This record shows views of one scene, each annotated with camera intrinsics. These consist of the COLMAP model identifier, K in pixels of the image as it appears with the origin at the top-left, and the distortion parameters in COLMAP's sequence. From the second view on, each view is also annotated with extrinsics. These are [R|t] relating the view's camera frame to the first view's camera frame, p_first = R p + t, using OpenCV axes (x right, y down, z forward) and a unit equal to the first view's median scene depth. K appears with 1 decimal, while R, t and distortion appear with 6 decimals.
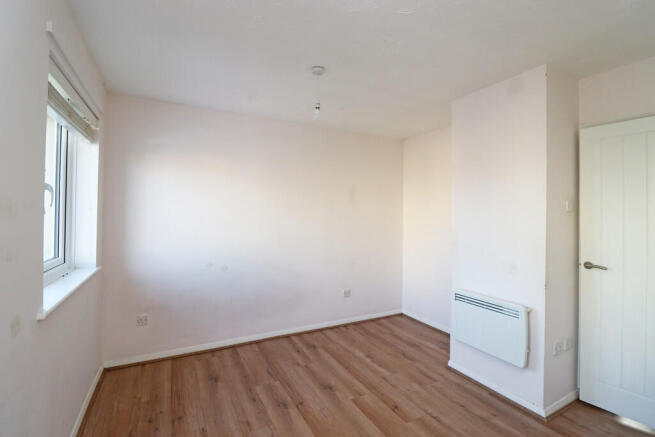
lens RADIAL K [[300.7, 0, 328.7], [0, 300.7, 215.7], [0, 0, 1]] dist [-0.011531, -0.002570]
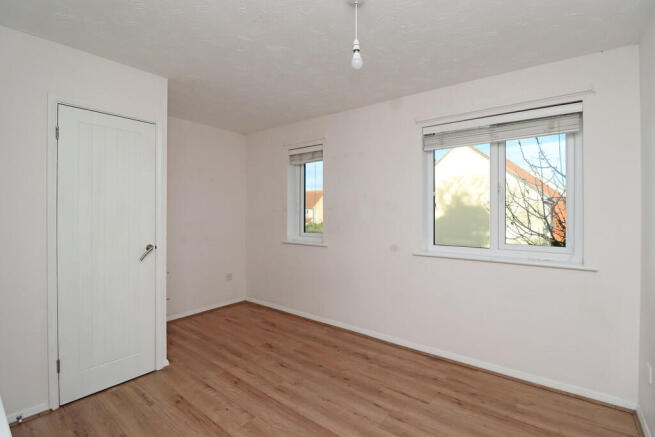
lens RADIAL K [[300.7, 0, 327.6], [0, 300.7, 216.0], [0, 0, 1]] dist [-0.011531, -0.002570]
pose [[-0.918841, -0.018062, -0.394214, 0.328672], [-0.019442, 0.999811, -0.000493, 0.049866], [0.394148, 0.007212, -0.919019, 1.769847]]
